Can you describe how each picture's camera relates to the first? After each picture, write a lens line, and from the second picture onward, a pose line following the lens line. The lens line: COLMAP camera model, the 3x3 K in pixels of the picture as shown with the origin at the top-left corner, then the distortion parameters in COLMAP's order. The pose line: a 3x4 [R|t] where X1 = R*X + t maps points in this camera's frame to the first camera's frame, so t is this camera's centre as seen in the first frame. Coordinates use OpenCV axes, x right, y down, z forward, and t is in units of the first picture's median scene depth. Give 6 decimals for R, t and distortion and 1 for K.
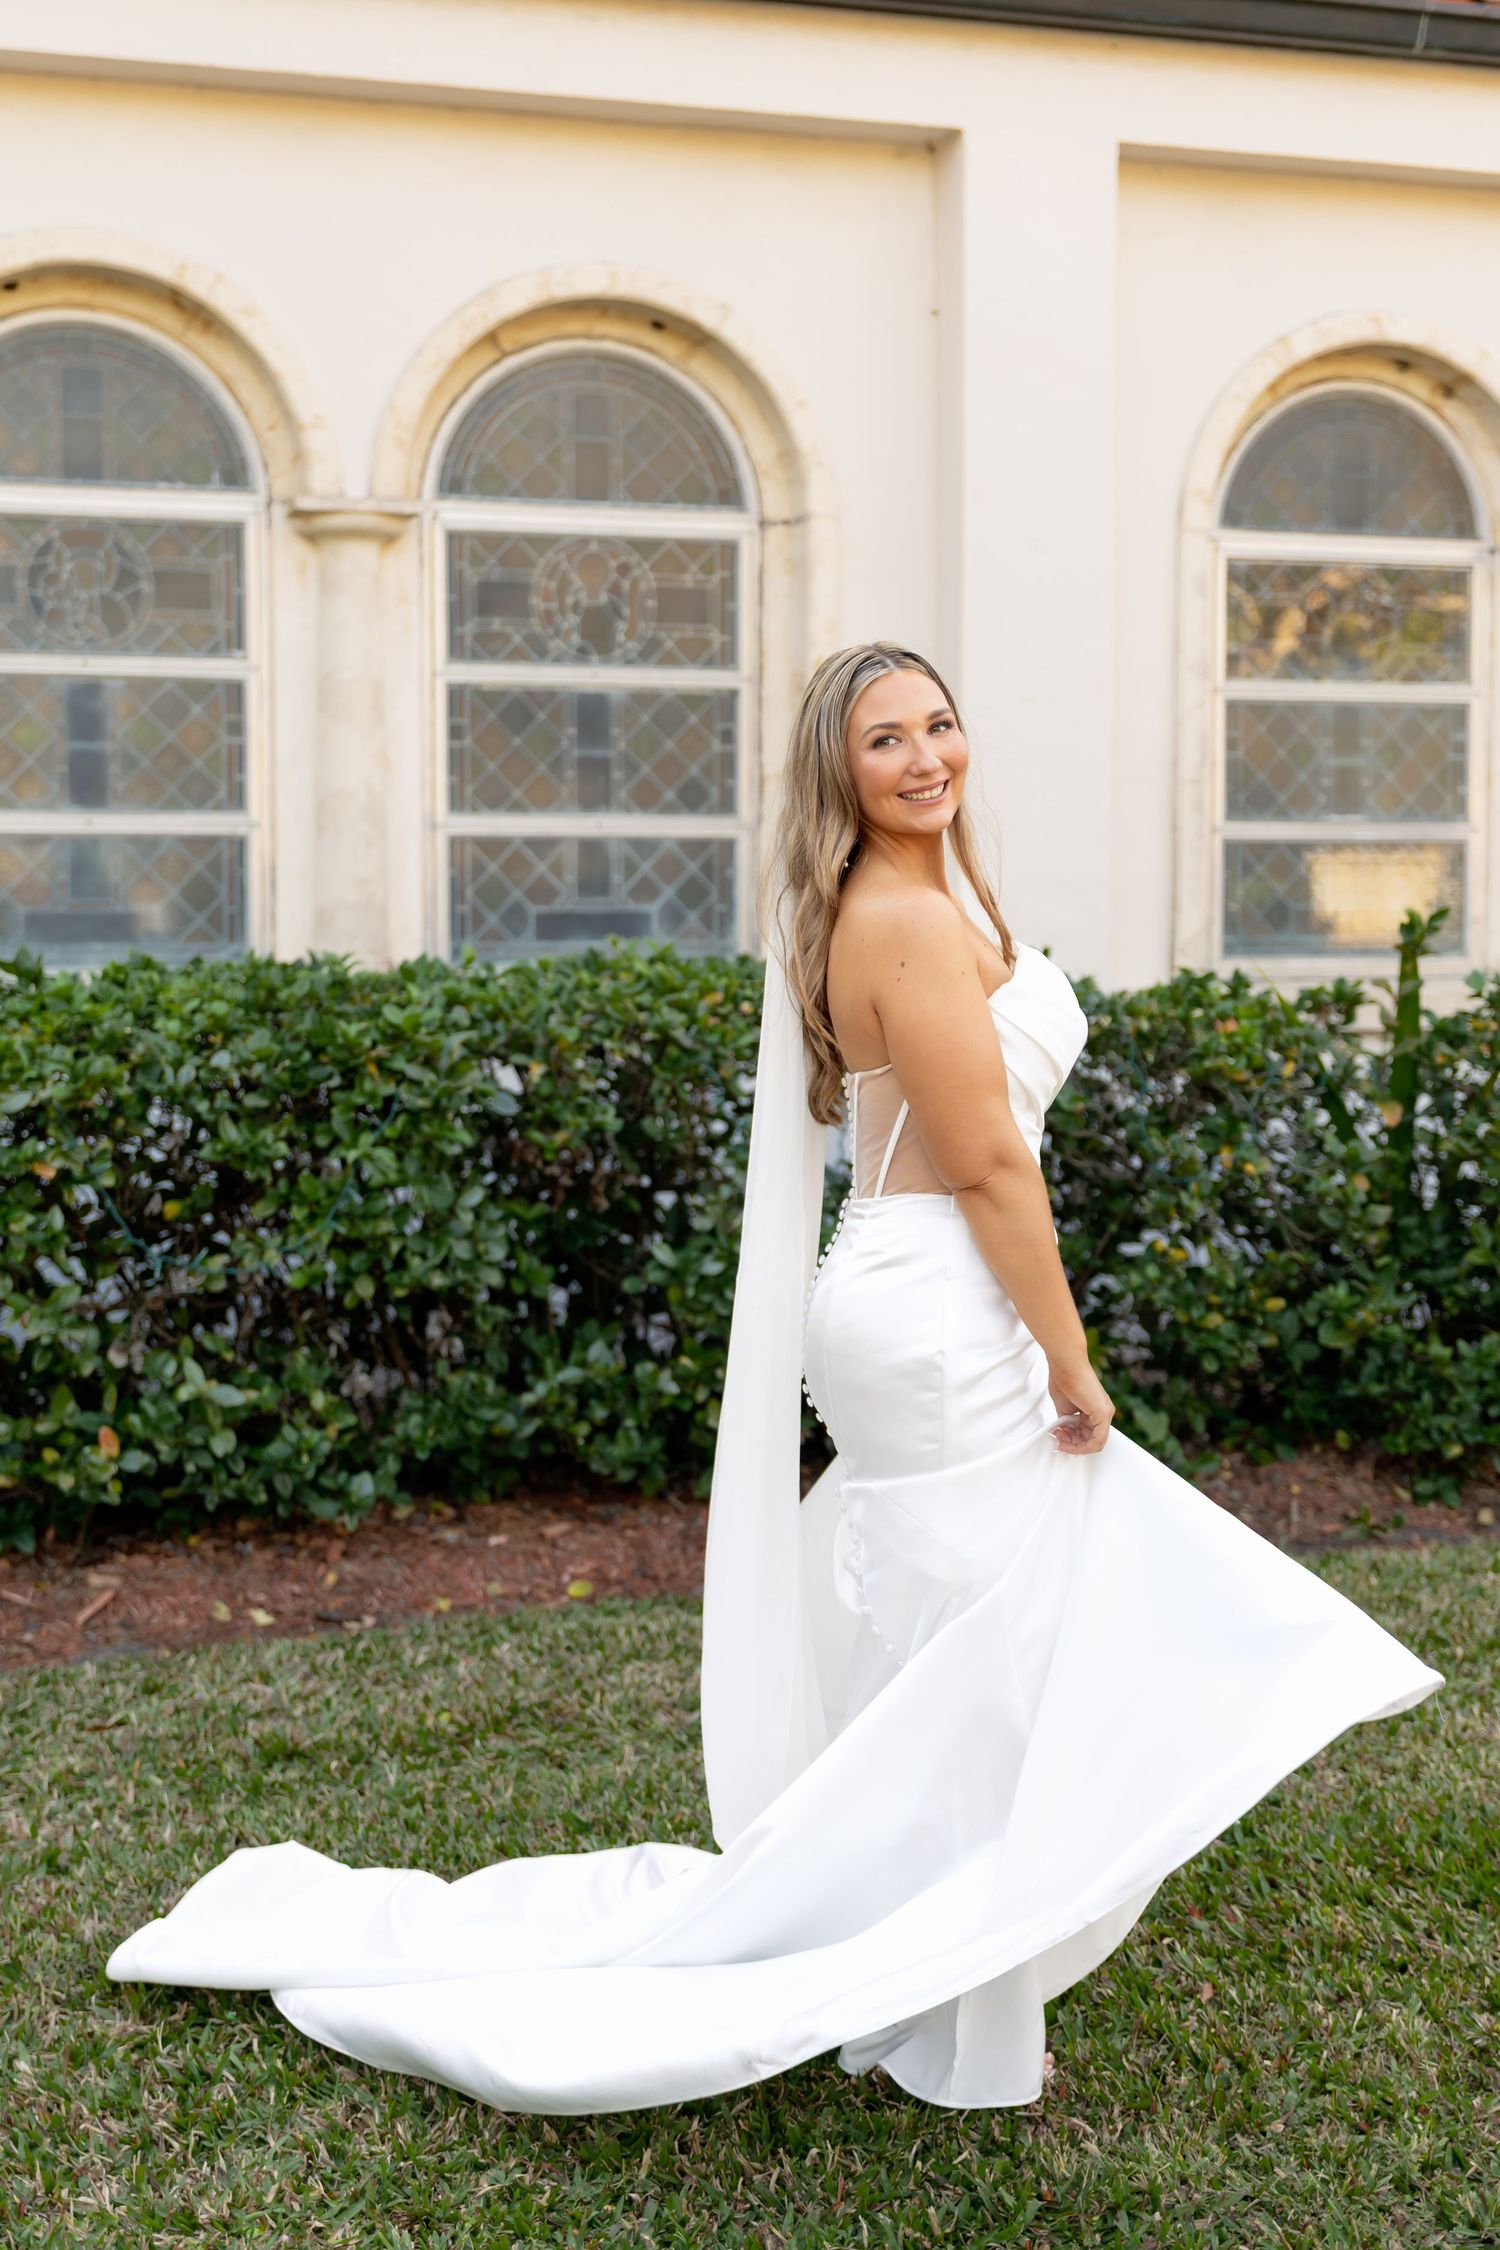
lens RADIAL K [[2829.5, 0, 750.0], [0, 2829.5, 1125.0], [0, 0, 1]] dist [0.016215, 0.045816]
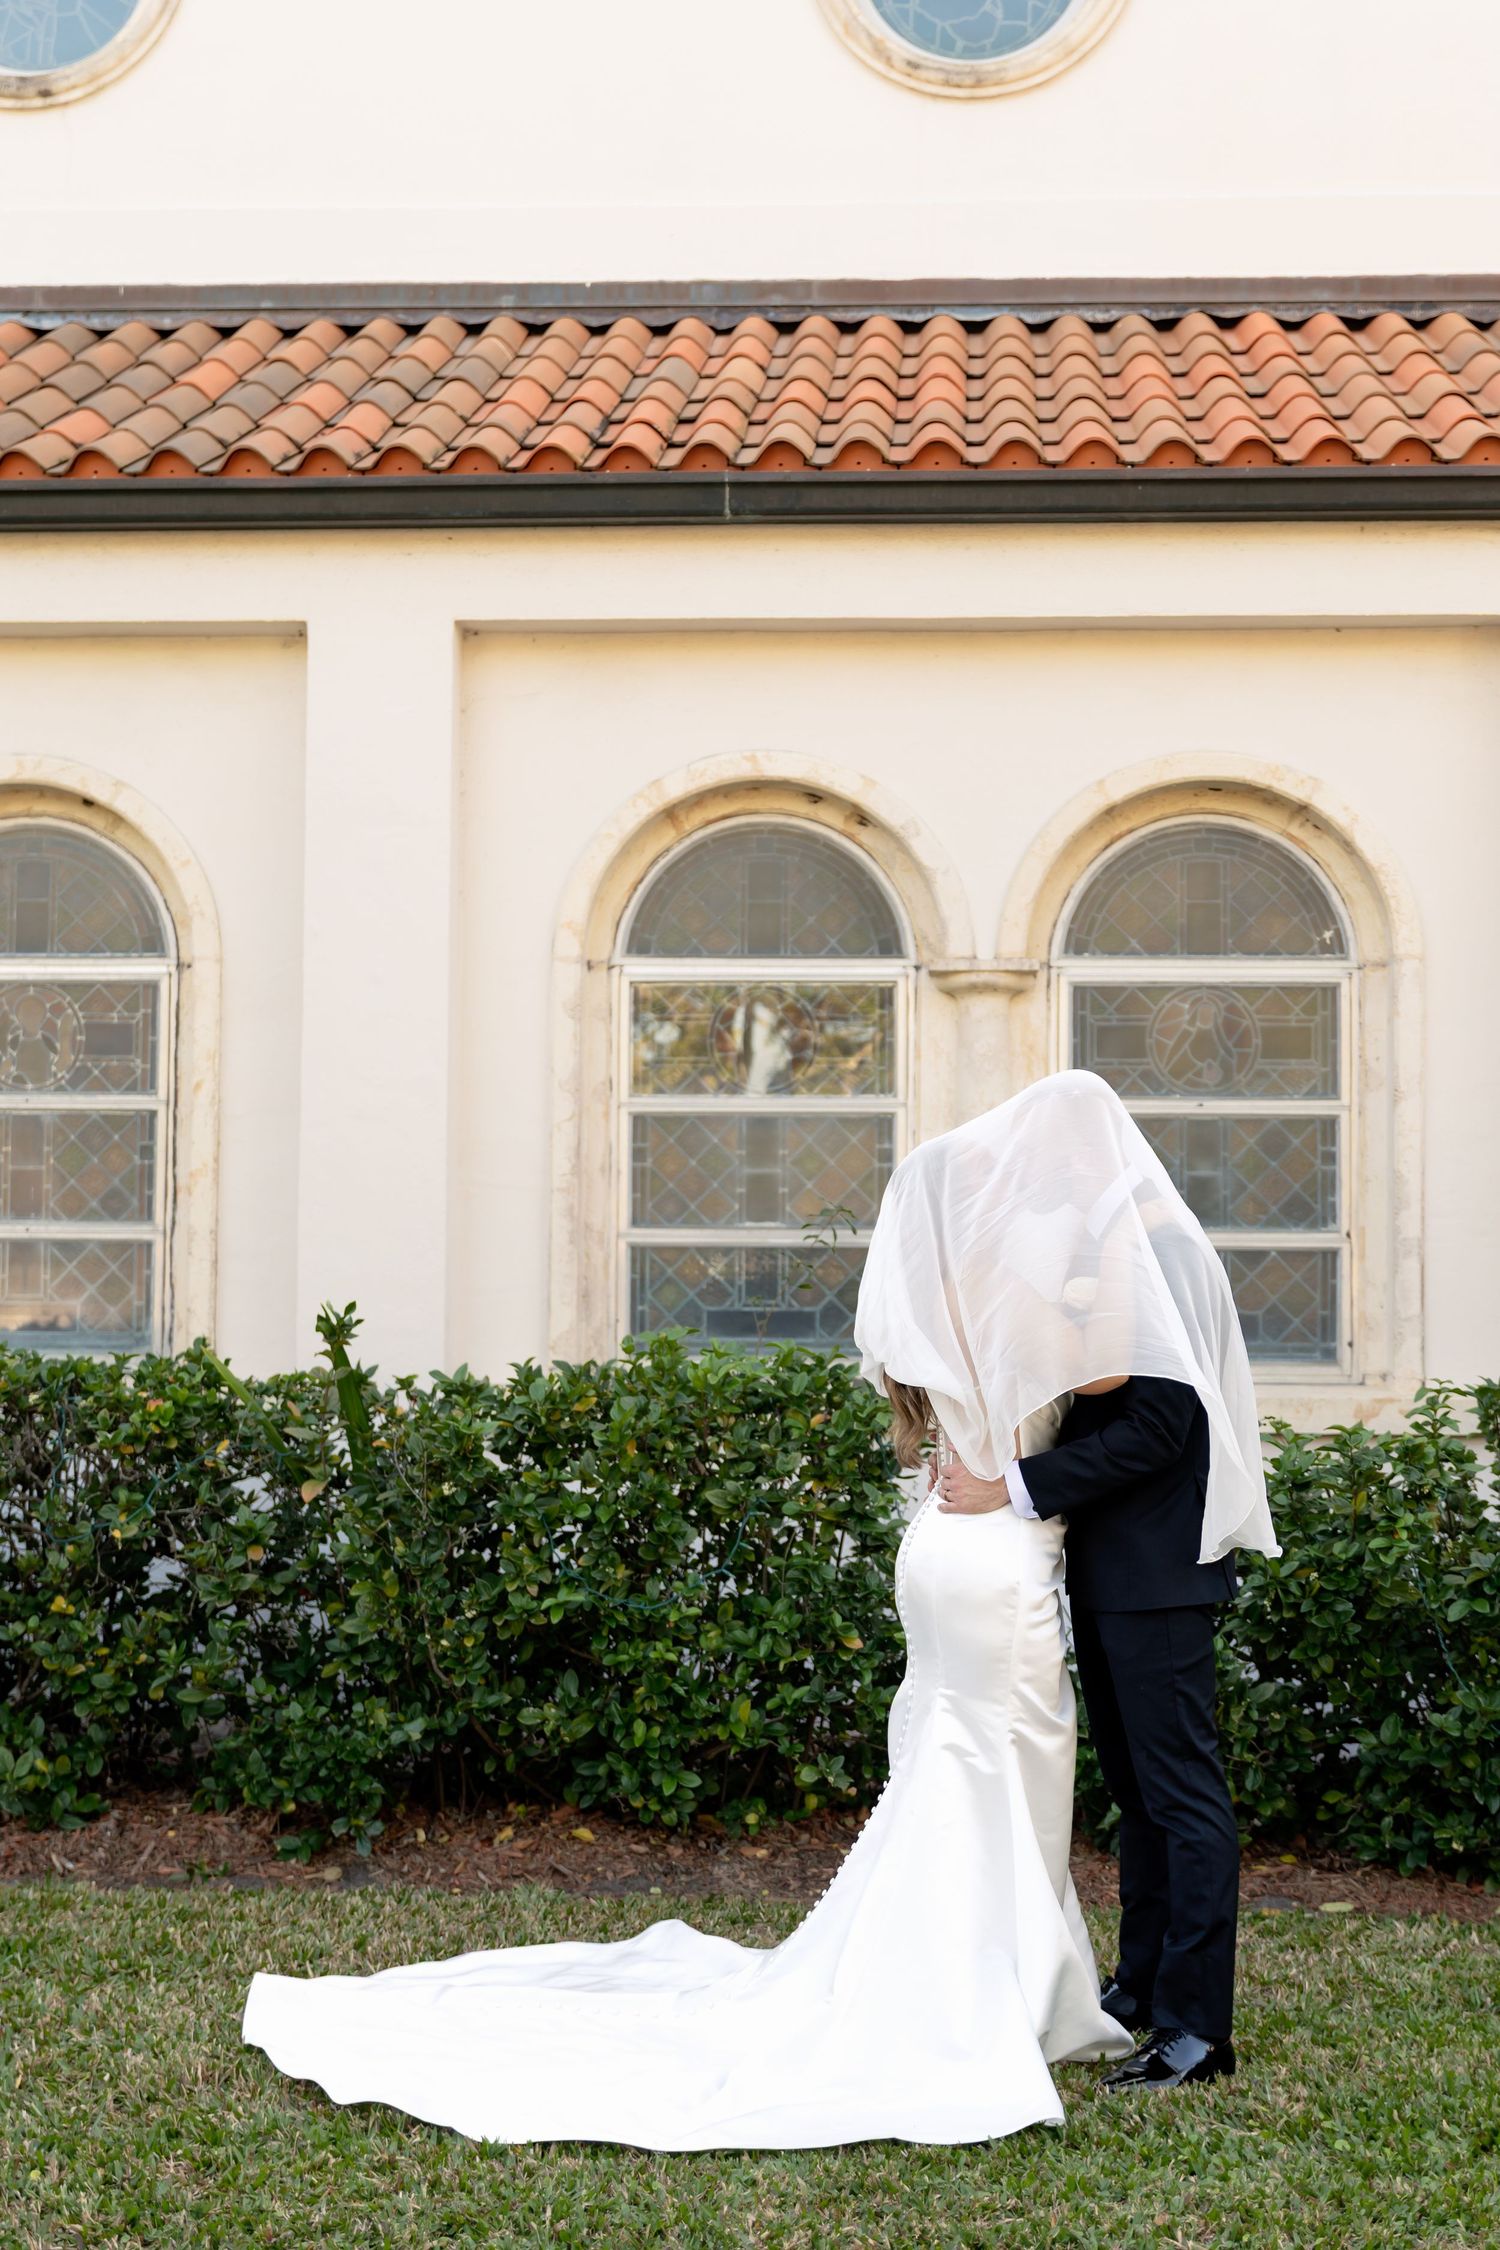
lens RADIAL K [[2461.1, 0, 750.0], [0, 2461.1, 1125.0], [0, 0, 1]] dist [-0.000185, 0.002553]
pose [[0.945203, -0.015396, -0.326119, 0.441236], [-0.034091, 0.988773, -0.145486, -0.011196], [0.324697, 0.148632, 0.934067, 0.132889]]
